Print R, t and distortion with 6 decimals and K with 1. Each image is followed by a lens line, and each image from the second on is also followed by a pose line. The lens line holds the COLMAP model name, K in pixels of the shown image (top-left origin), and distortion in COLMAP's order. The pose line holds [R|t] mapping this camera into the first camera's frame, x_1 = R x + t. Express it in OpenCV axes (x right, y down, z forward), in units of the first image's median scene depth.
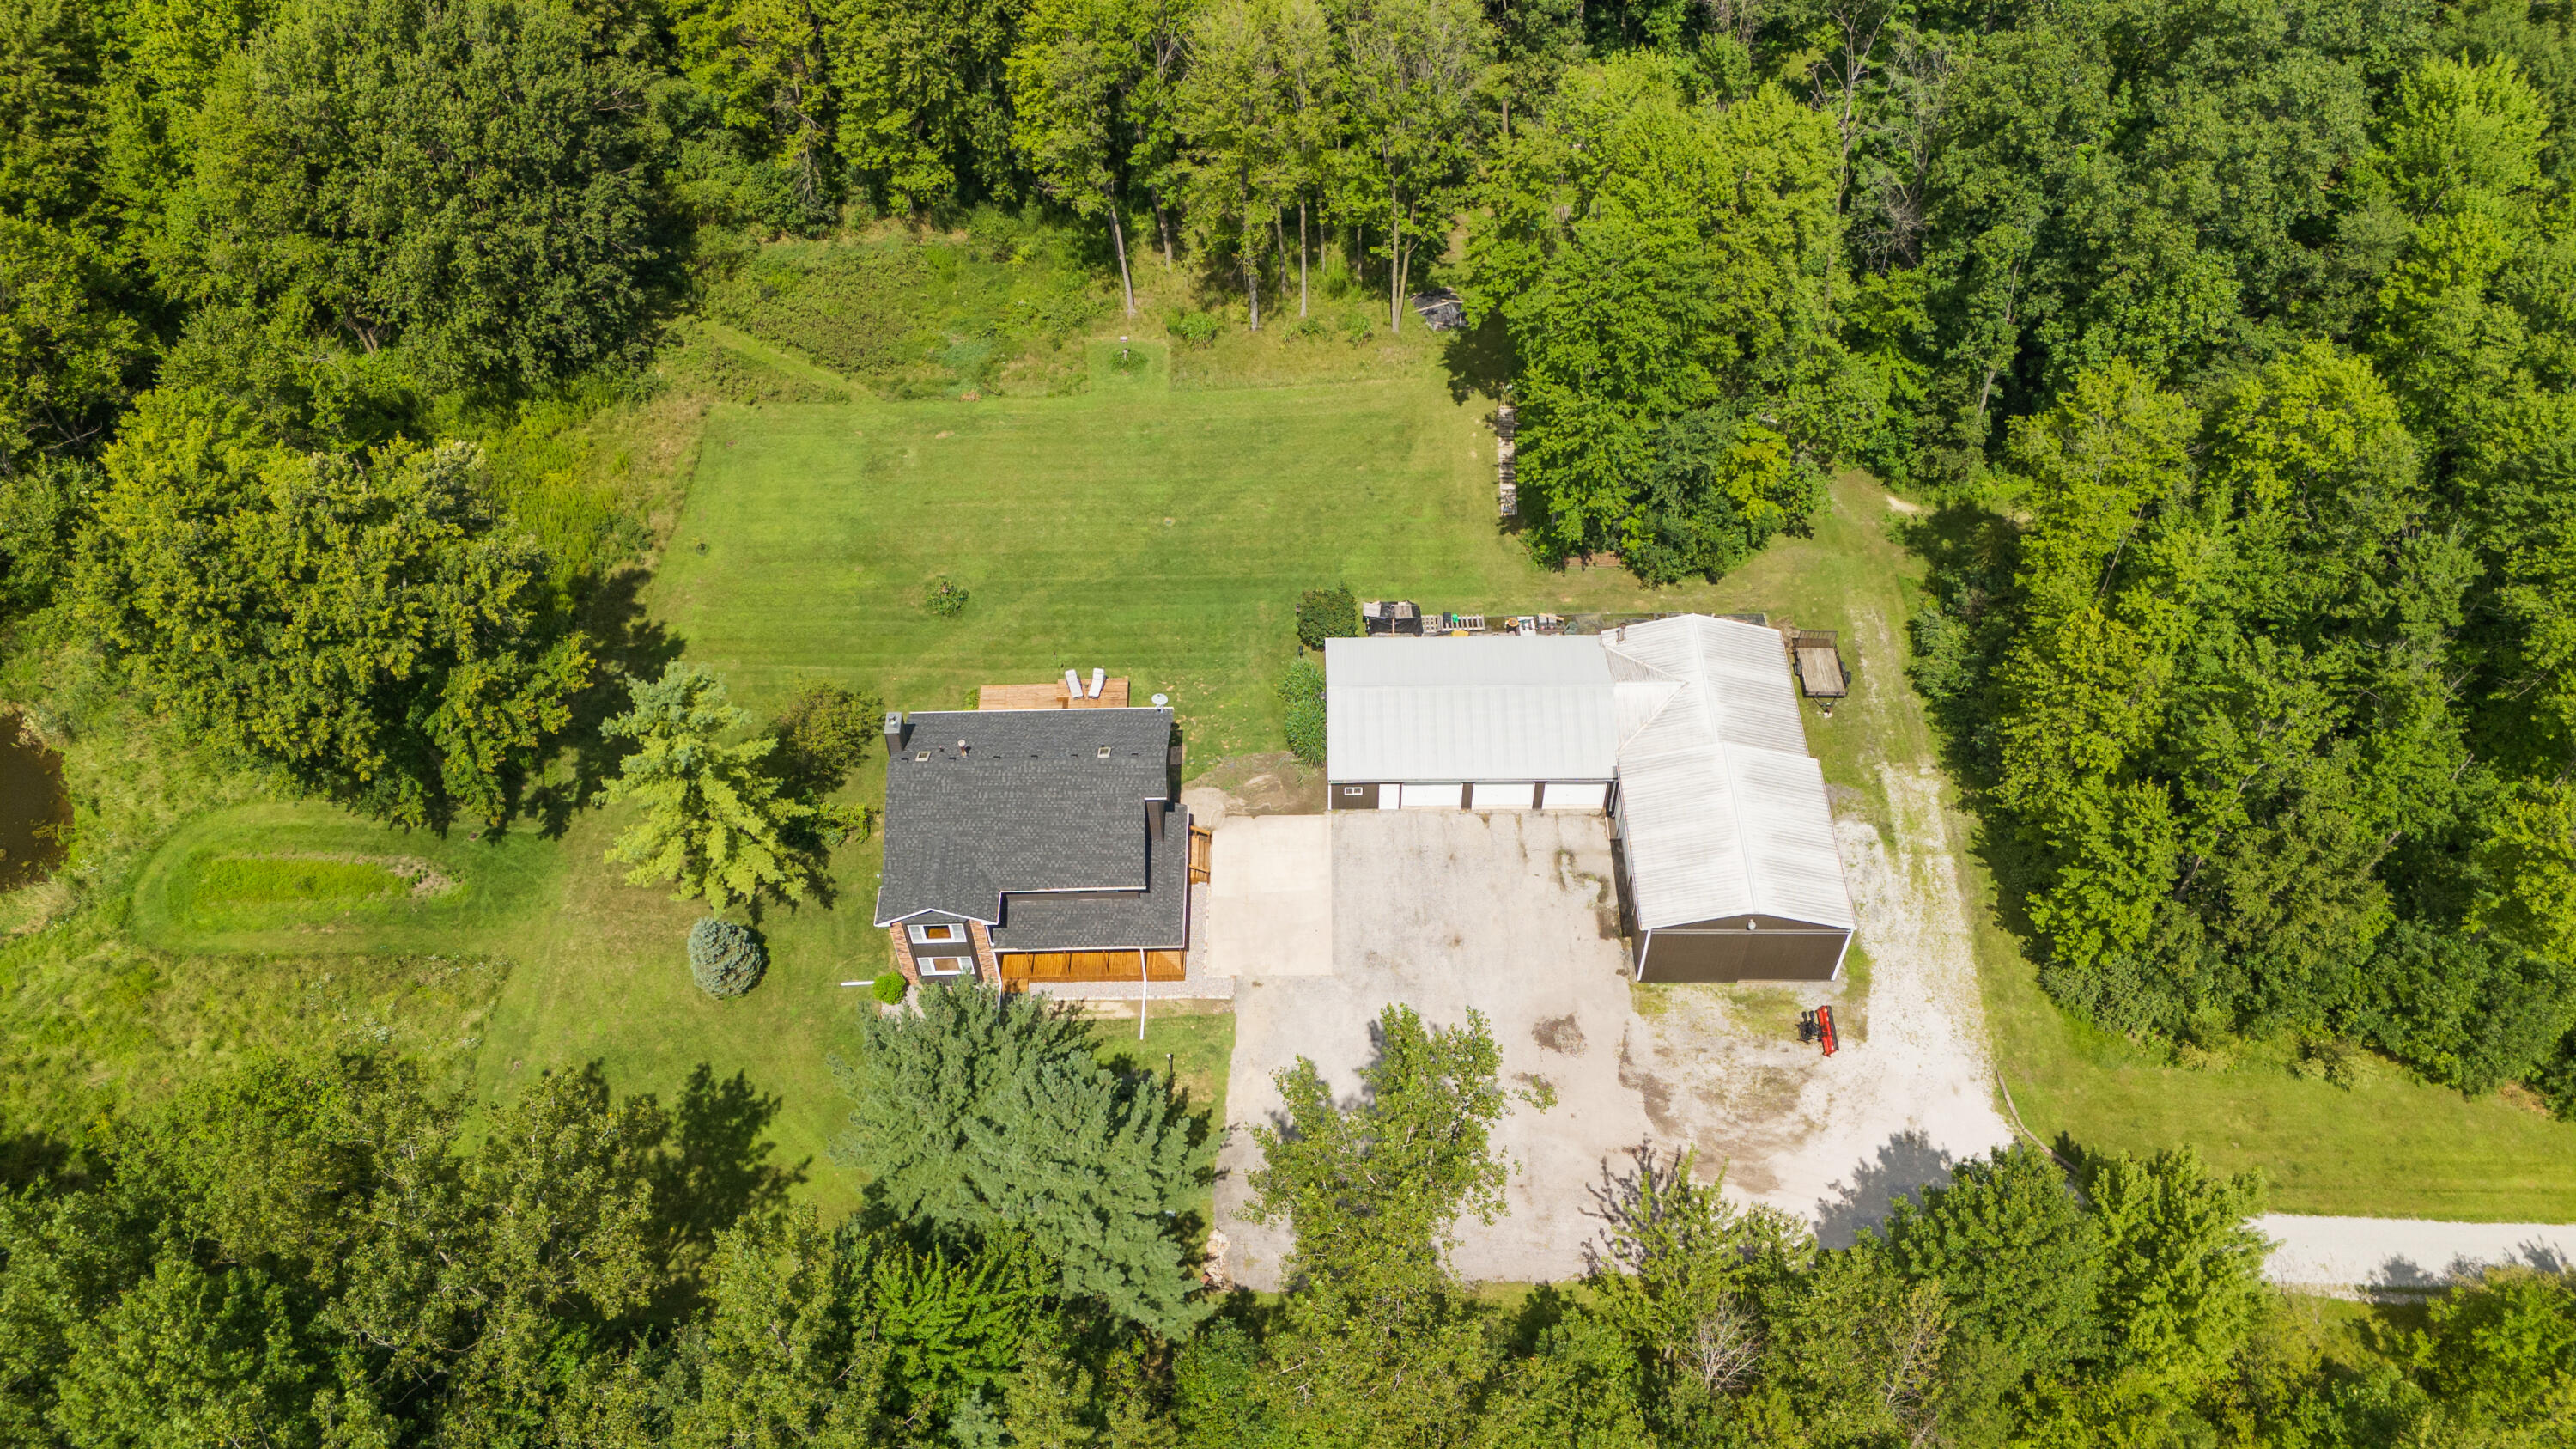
lens RADIAL K [[1896.4, 0, 1301.3], [0, 1896.4, 711.0], [0, 0, 1]] dist [0.071653, -0.063813]
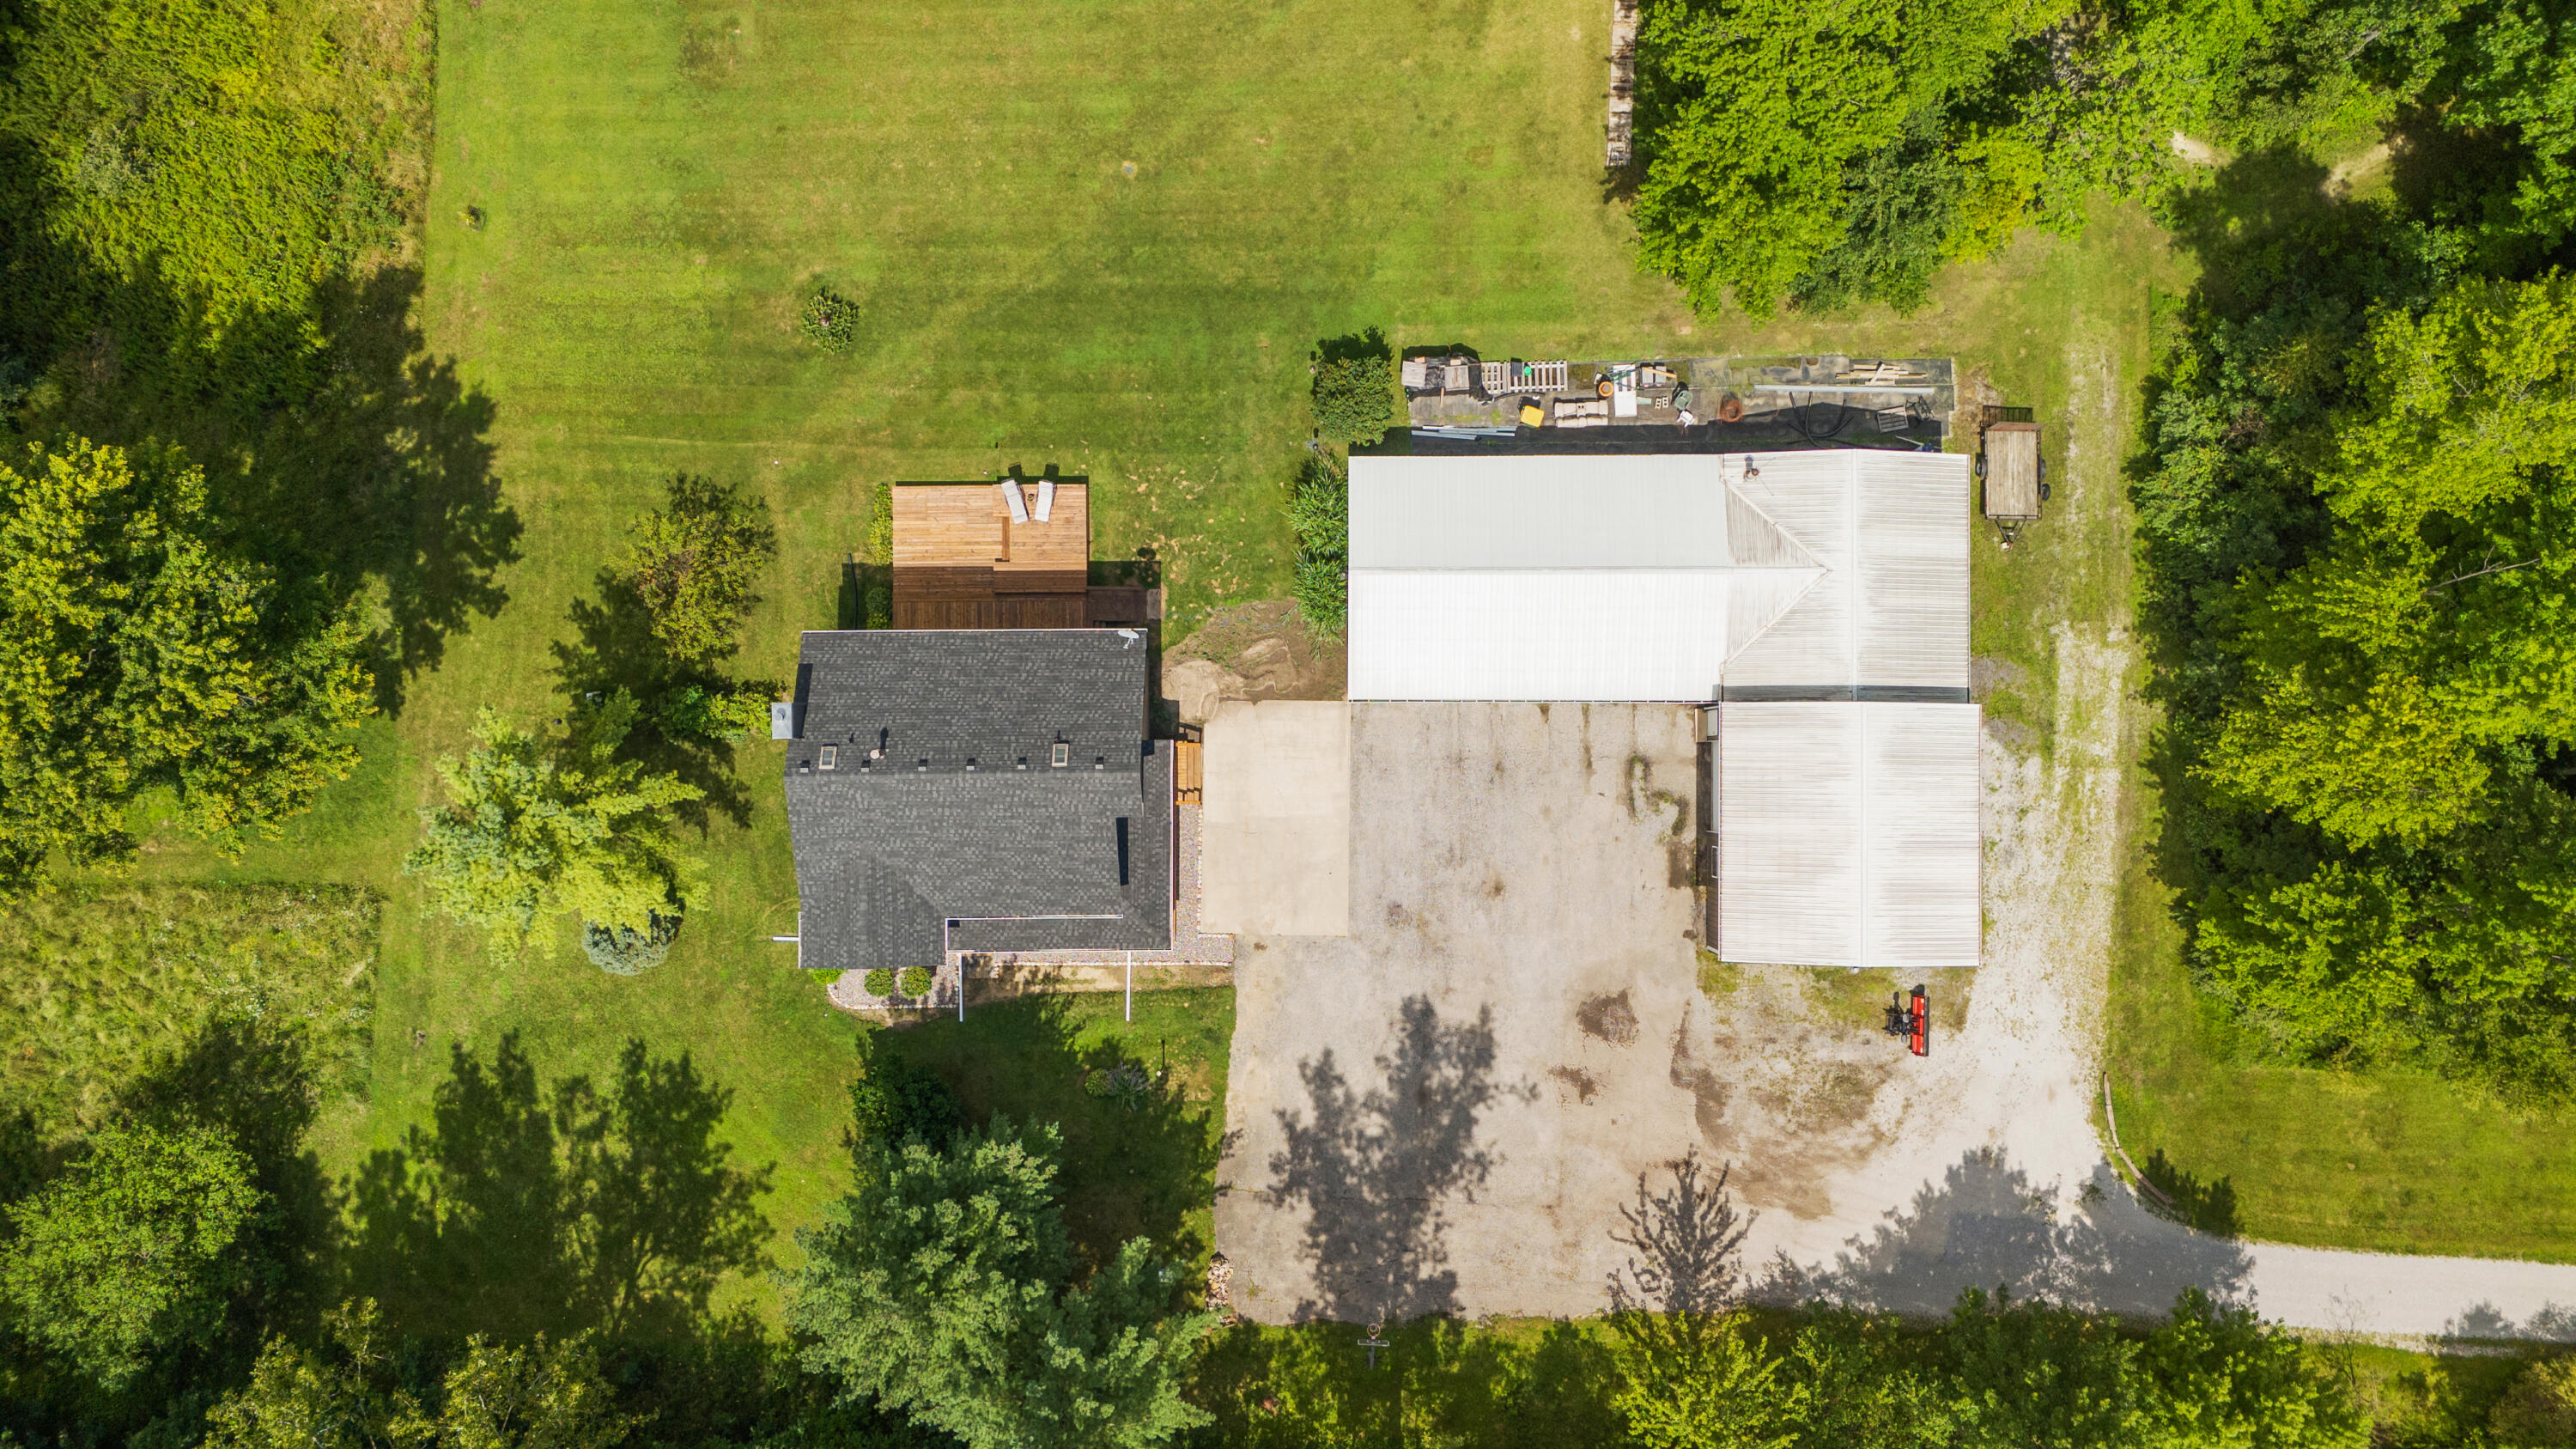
lens RADIAL K [[1896.4, 0, 1296.1], [0, 1896.4, 752.1], [0, 0, 1]] dist [0.071653, -0.063813]
pose [[0.999921, 0.008768, -0.008985, -0.000113], [-0.001214, 0.779859, 0.625954, -0.441898], [0.012496, -0.625894, 0.779808, 0.373660]]
